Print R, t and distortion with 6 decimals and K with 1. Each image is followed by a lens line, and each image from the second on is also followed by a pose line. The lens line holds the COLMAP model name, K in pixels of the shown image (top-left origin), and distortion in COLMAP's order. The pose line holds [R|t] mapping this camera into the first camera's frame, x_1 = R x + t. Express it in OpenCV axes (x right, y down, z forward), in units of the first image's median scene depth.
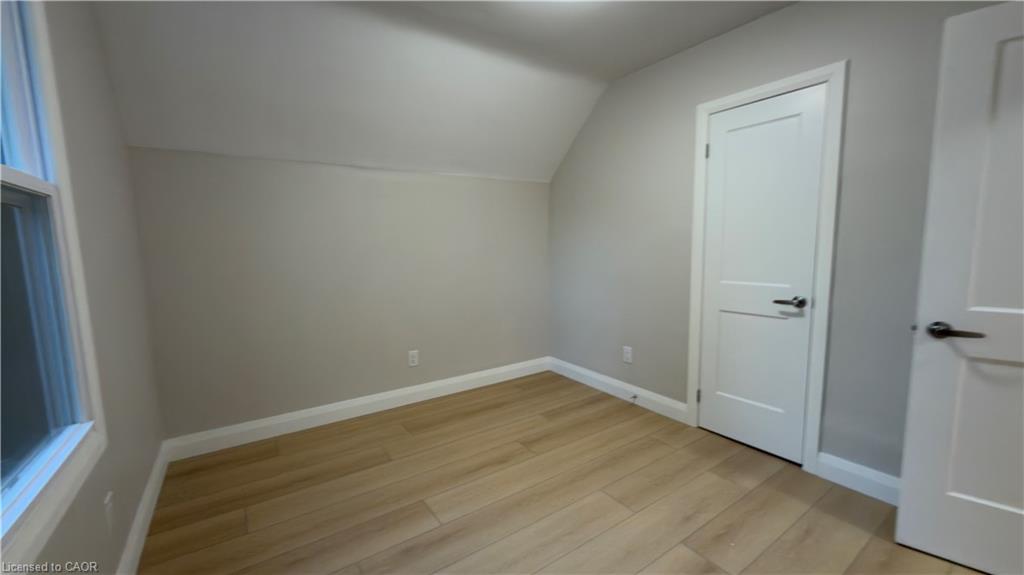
lens RADIAL K [[407.9, 0, 510.6], [0, 407.9, 288.7], [0, 0, 1]] dist [0.001200, -0.000184]
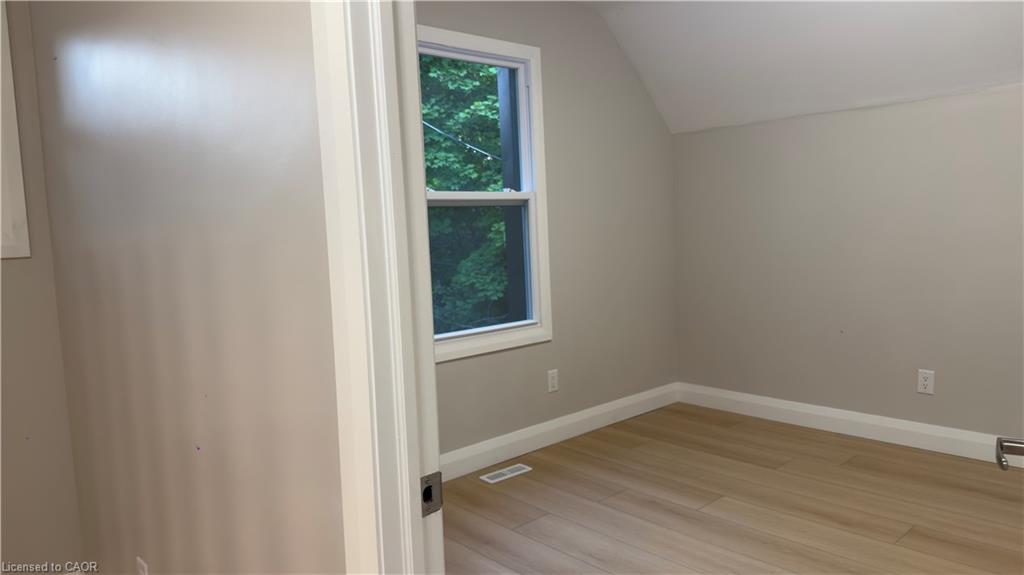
lens RADIAL K [[712.1, 0, 512.0], [0, 712.1, 287.5], [0, 0, 1]] dist [0.153965, -0.288224]
pose [[0.123550, 0.102530, -0.987027, 1.186202], [-0.068238, 0.993171, 0.094627, -0.063987], [0.989989, 0.055661, 0.129703, 0.265968]]
